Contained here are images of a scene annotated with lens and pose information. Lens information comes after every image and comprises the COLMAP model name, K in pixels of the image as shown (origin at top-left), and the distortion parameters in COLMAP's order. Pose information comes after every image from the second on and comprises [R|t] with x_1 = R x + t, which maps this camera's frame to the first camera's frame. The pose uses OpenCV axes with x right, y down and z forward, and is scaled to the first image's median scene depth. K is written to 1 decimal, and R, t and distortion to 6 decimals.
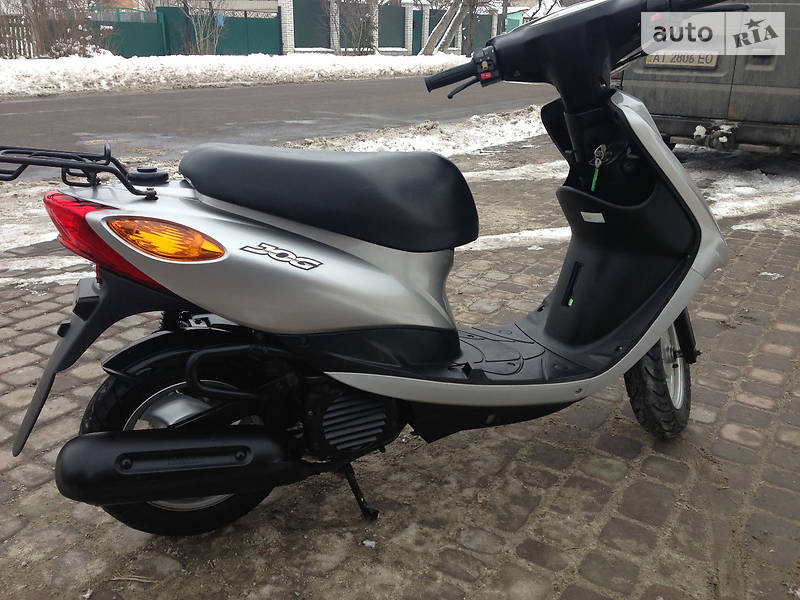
lens RADIAL K [[727.5, 0, 400.0], [0, 727.5, 300.0], [0, 0, 1]] dist [0.162959, -0.296173]
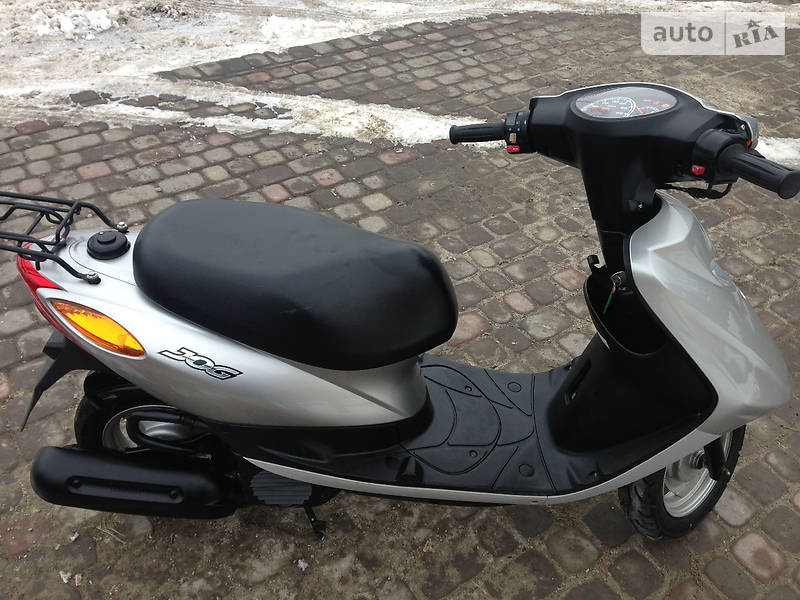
lens RADIAL K [[727.5, 0, 400.0], [0, 727.5, 300.0], [0, 0, 1]] dist [0.162959, -0.296173]
pose [[0.918059, 0.271614, -0.288779, 0.286169], [-0.153113, 0.914829, 0.373691, -0.441745], [0.365683, -0.298855, 0.881454, 0.174961]]
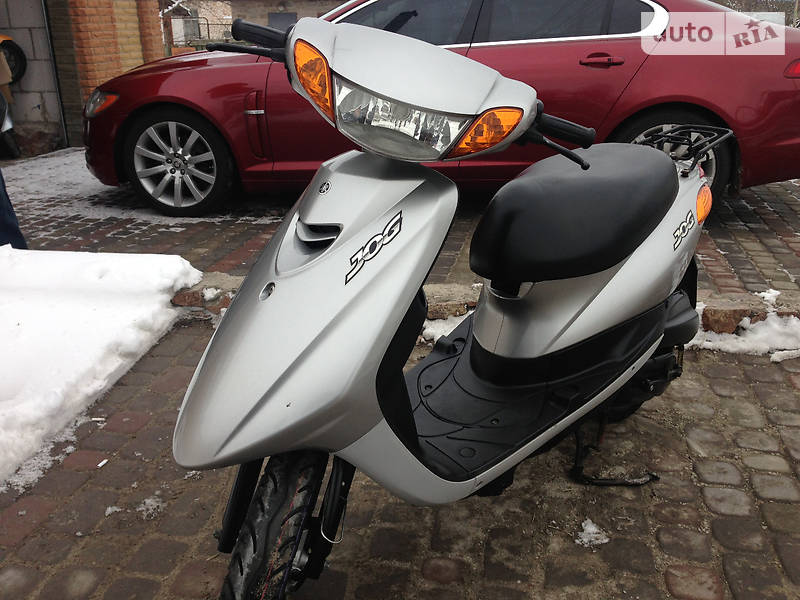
lens RADIAL K [[739.1, 0, 400.0], [0, 739.1, 300.0], [0, 0, 1]] dist [0.151230, -0.310369]
pose [[-0.929105, 0.127106, -0.347287, 0.531908], [-0.122194, 0.780822, 0.612687, -0.636027], [0.349045, 0.611687, -0.709934, 1.643192]]
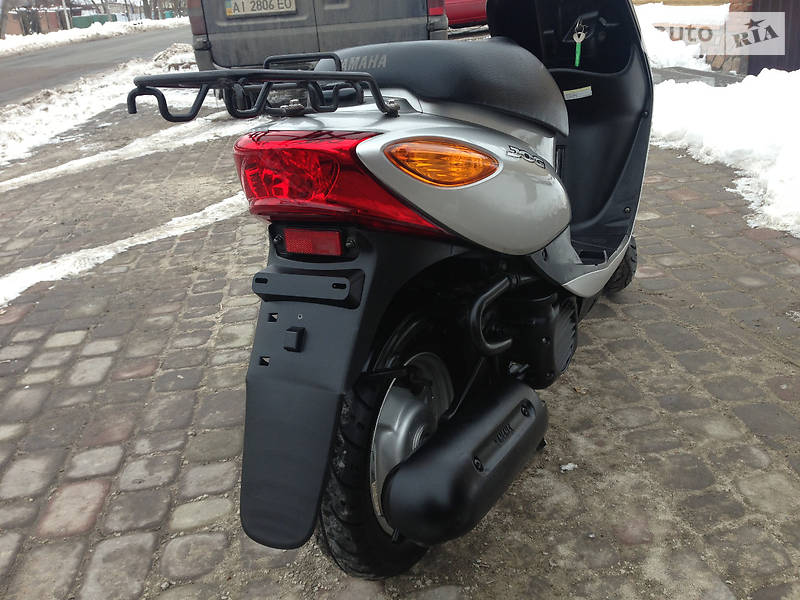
lens RADIAL K [[739.1, 0, 400.0], [0, 739.1, 300.0], [0, 0, 1]] dist [0.151230, -0.310369]
pose [[0.758923, -0.312085, 0.571524, -0.622219], [0.300699, 0.946451, 0.117520, -0.036989], [-0.577595, 0.082668, 0.812127, 0.322481]]
